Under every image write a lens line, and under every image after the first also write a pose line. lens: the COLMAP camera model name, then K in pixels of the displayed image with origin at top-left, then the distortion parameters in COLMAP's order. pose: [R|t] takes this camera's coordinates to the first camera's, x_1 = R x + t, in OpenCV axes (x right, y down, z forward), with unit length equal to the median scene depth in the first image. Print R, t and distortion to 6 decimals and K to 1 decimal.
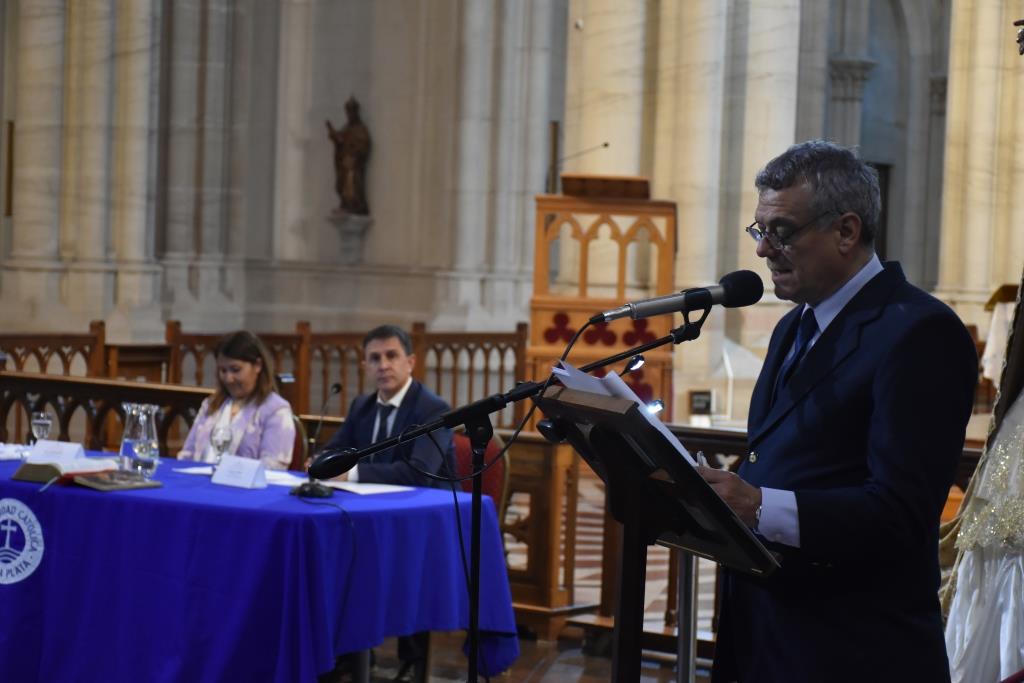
lens RADIAL K [[2478.7, 0, 509.7], [0, 2478.7, 343.2], [0, 0, 1]] dist [-0.035691, 0.000000]
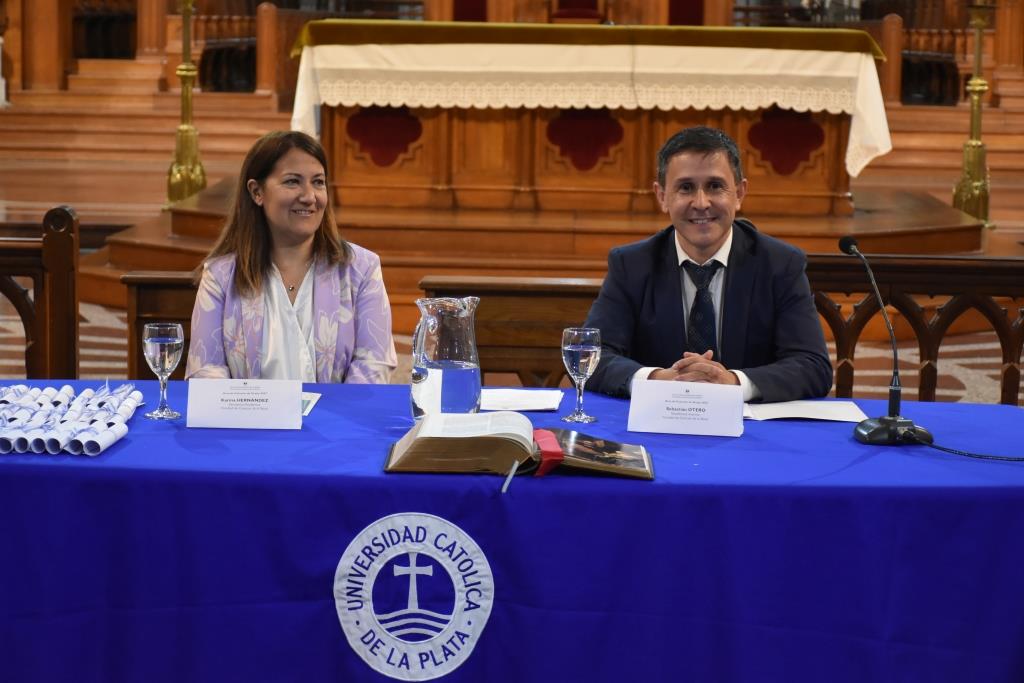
lens RADIAL K [[2633.1, 0, 512.2], [0, 2633.1, 341.3], [0, 0, 1]] dist [0.017451, 0.000000]
pose [[0.819990, -0.086620, 0.565786, -0.200655], [0.028159, 0.993391, 0.111275, -0.012385], [-0.571685, -0.075312, 0.817009, 0.231951]]
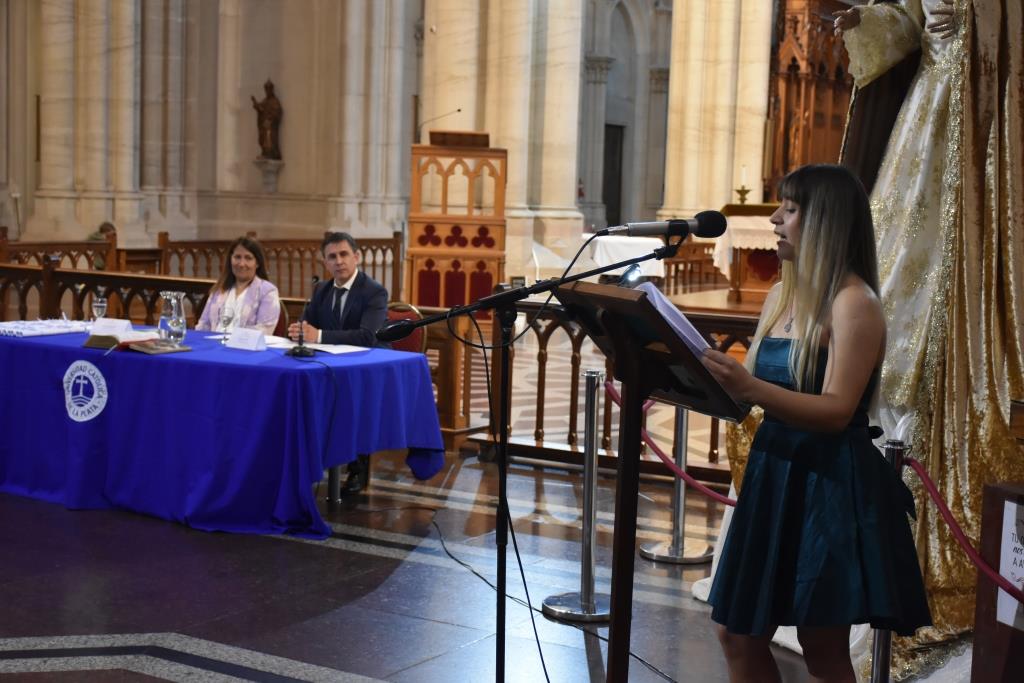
lens RADIAL K [[1620.1, 0, 514.6], [0, 1620.1, 339.3], [0, 0, 1]] dist [-0.035571, 0.000000]
pose [[0.995520, -0.012383, 0.093734, -0.018591], [0.006900, 0.998259, 0.058585, -0.000295], [-0.094296, -0.057676, 0.993872, 0.030763]]
